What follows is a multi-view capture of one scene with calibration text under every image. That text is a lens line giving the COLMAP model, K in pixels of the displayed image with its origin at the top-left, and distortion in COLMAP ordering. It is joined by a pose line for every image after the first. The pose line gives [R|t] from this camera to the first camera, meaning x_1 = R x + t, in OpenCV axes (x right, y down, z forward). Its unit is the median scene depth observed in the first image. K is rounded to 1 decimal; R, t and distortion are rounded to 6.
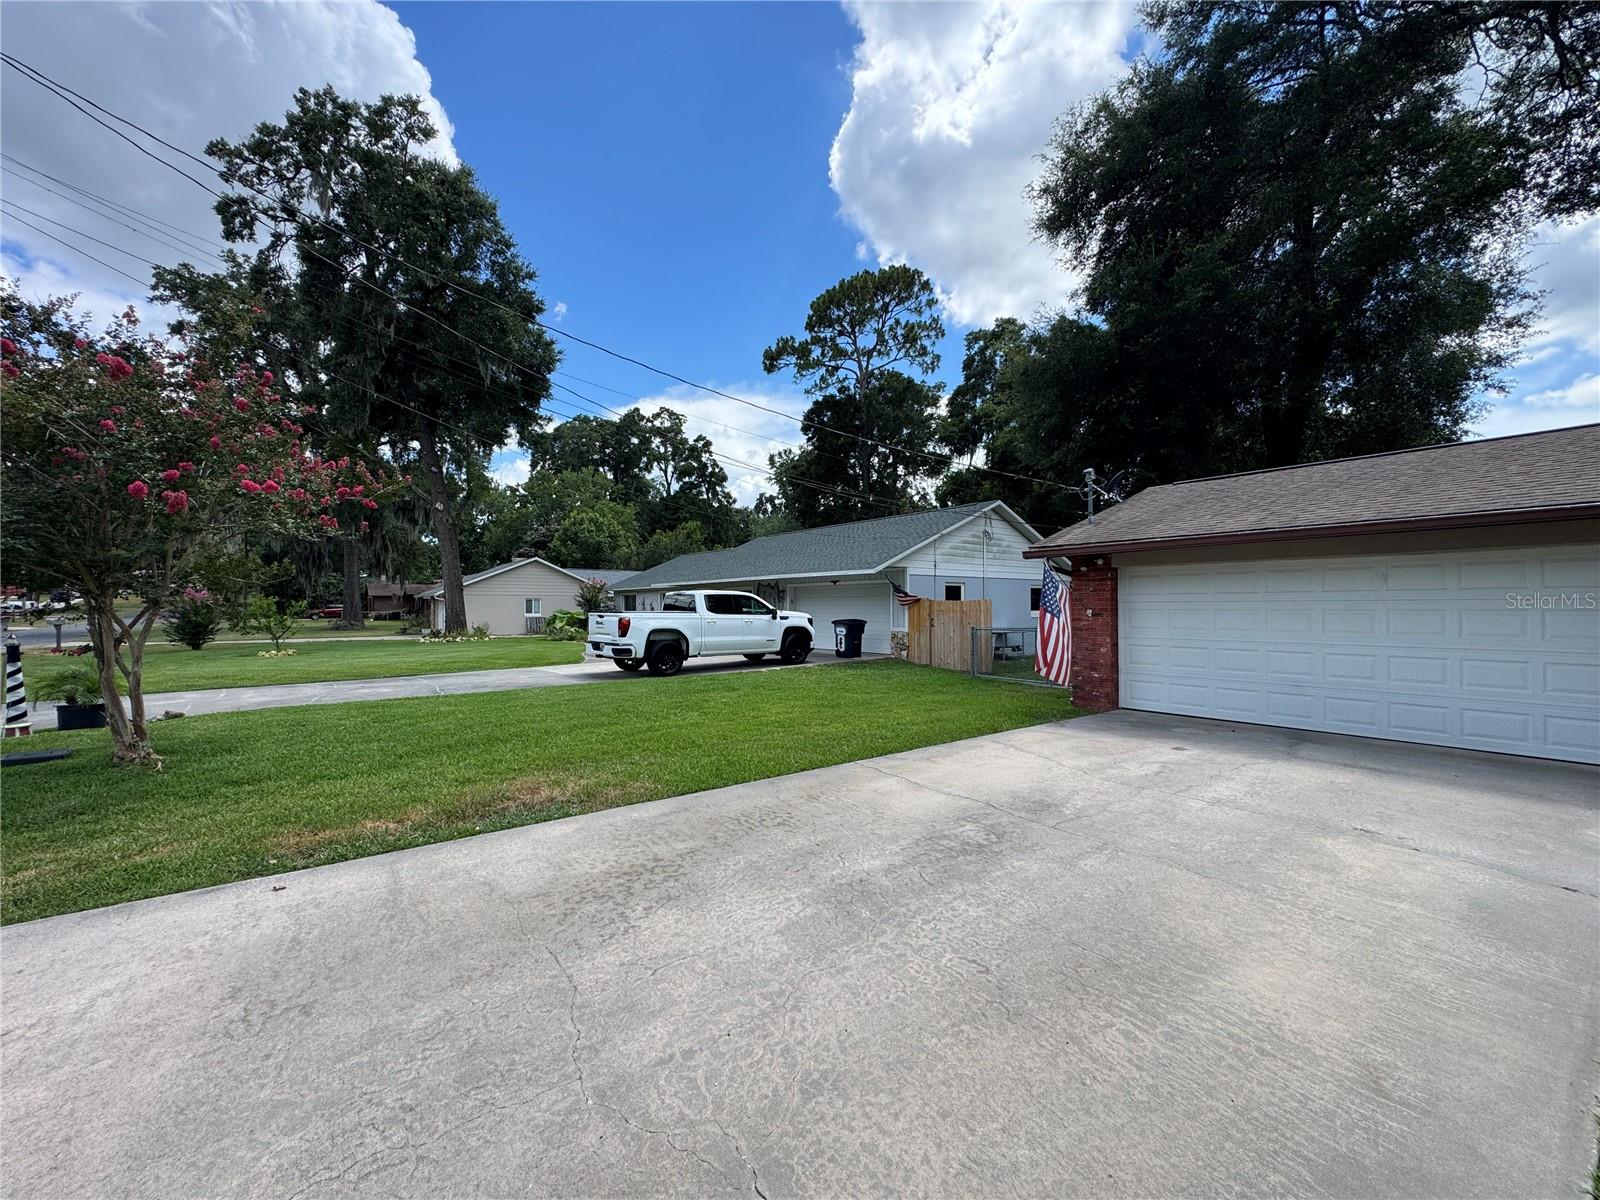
lens RADIAL K [[645.7, 0, 801.5], [0, 645.7, 604.6], [0, 0, 1]] dist [-0.002966, -0.000319]
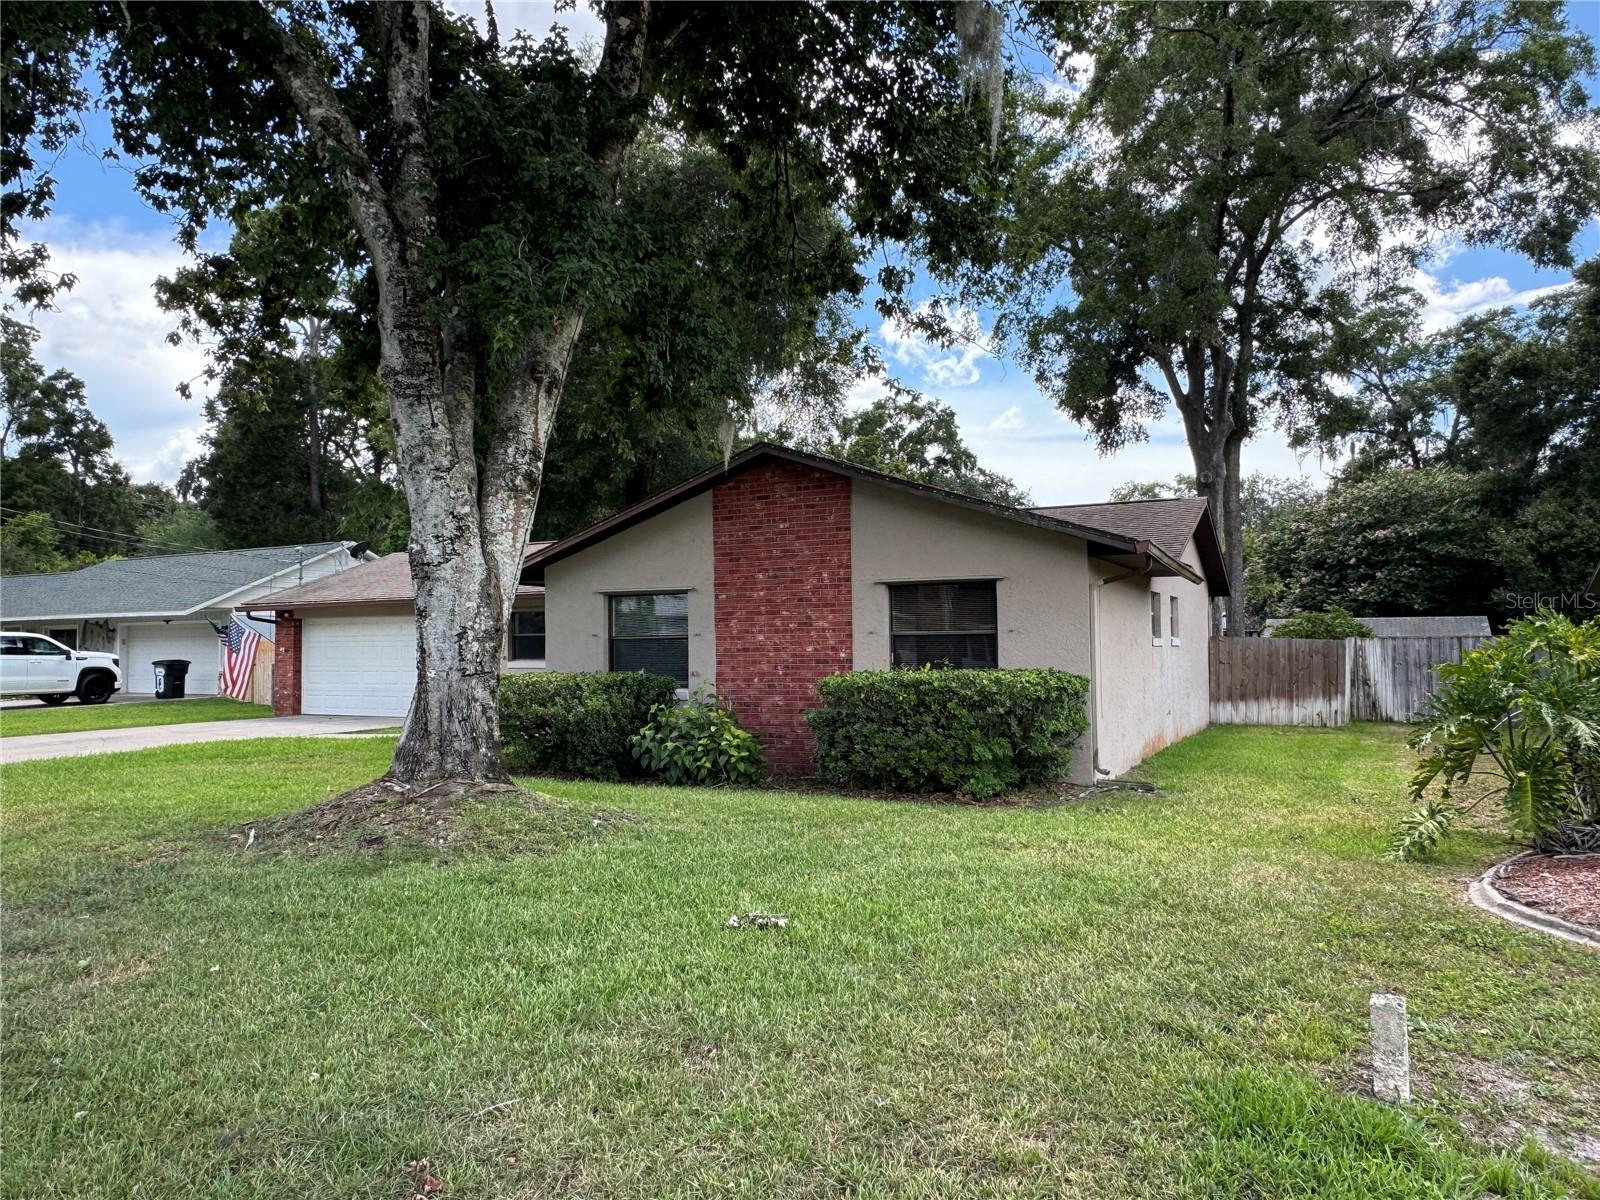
lens RADIAL K [[1073.8, 0, 796.9], [0, 1073.8, 600.0], [0, 0, 1]] dist [-0.011759, -0.003046]
pose [[0.909356, 0.009811, 0.415903, 0.960329], [0.007510, 0.999172, -0.039991, 0.012047], [-0.415951, 0.039490, 0.908529, -3.254070]]
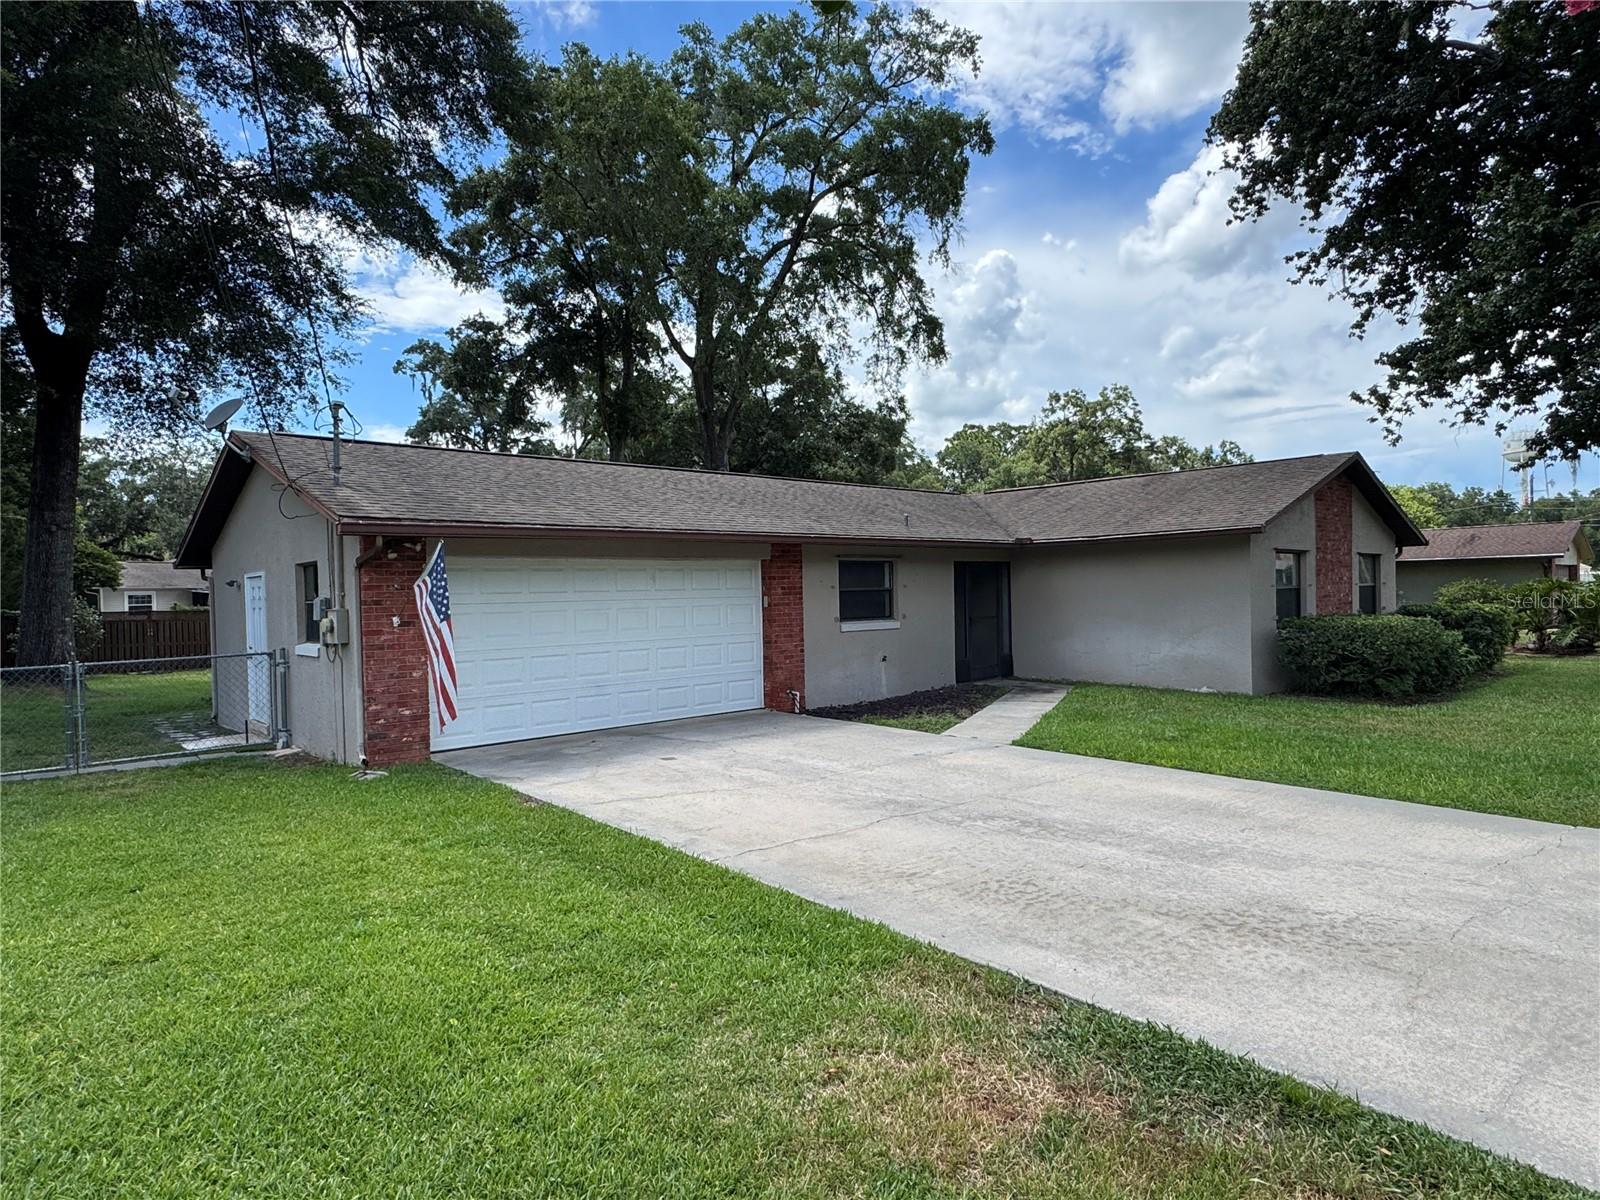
lens RADIAL K [[914.6, 0, 802.6], [0, 914.6, 602.0], [0, 0, 1]] dist [0.001138, -0.000261]
pose [[-0.080654, -0.006085, 0.996724, -1.059233], [0.019042, 0.999789, 0.007644, -0.013627], [-0.996560, 0.019596, -0.080521, 1.292167]]
